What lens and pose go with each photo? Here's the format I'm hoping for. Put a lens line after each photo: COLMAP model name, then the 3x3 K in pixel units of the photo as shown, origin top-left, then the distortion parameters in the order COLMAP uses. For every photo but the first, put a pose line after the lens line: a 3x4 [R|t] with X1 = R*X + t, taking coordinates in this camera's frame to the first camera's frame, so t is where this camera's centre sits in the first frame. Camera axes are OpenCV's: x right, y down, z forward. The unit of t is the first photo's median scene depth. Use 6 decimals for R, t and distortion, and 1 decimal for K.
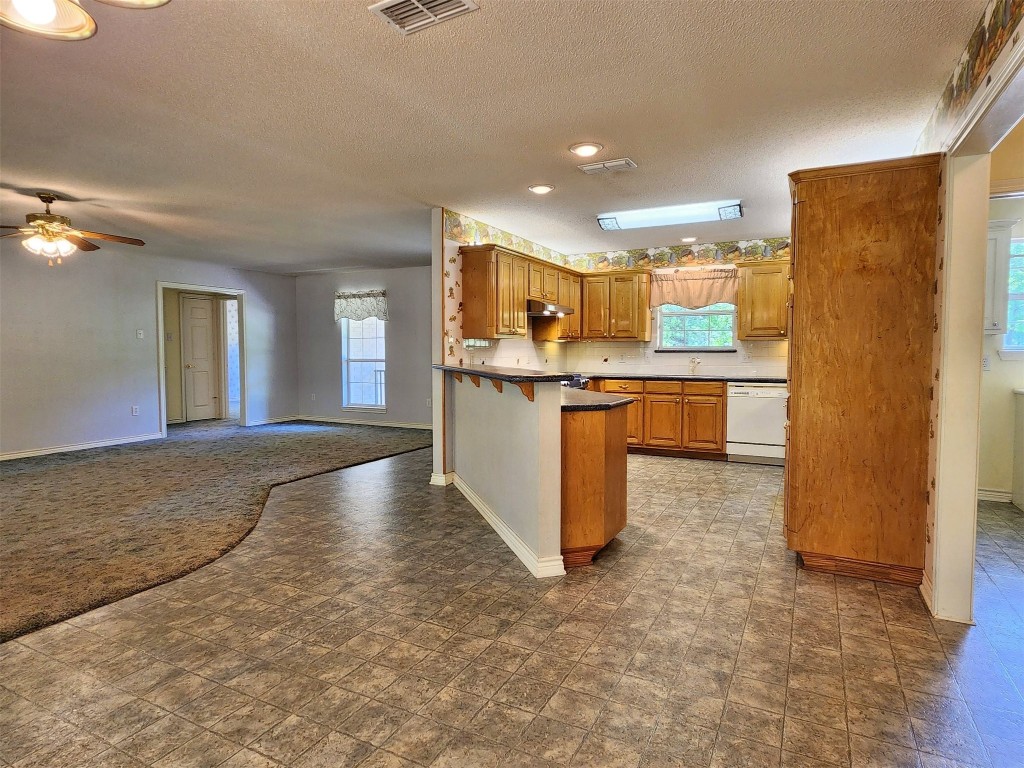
lens RADIAL K [[581.4, 0, 513.9], [0, 581.4, 378.5], [0, 0, 1]] dist [-0.003000, 0.003608]
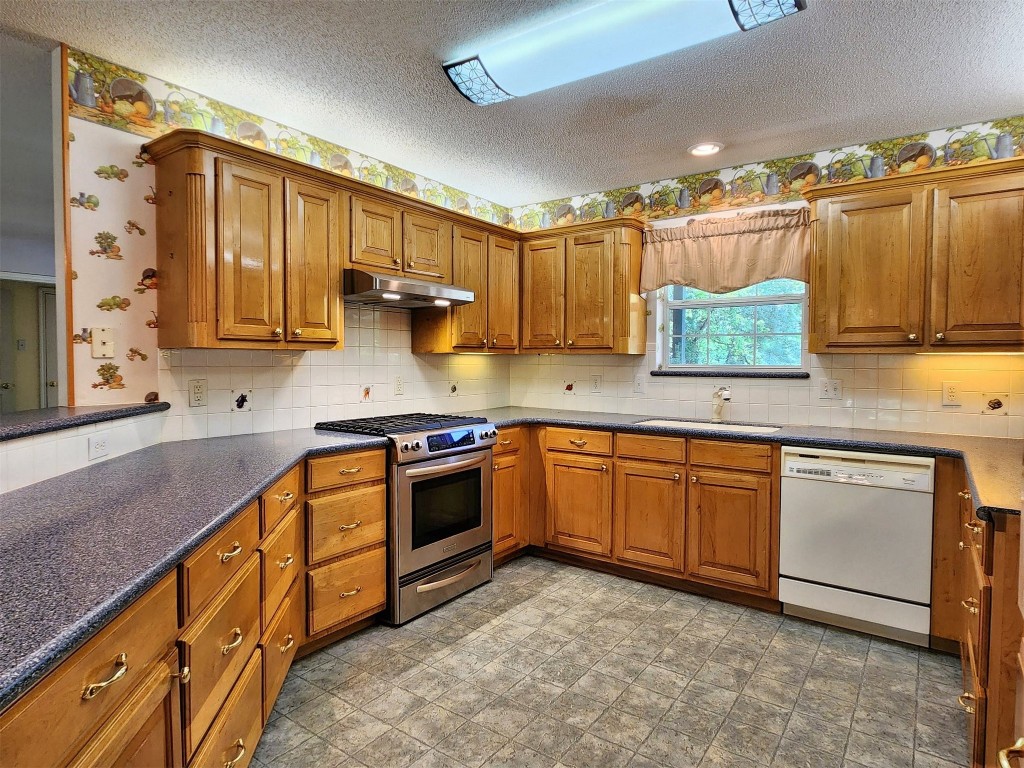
lens RADIAL K [[581.4, 0, 513.9], [0, 581.4, 378.5], [0, 0, 1]] dist [-0.003000, 0.003608]
pose [[0.989178, 0.011694, -0.146251, 0.208498], [-0.014125, 0.999779, -0.015590, -0.034020], [0.146036, 0.017487, 0.989125, 0.477298]]
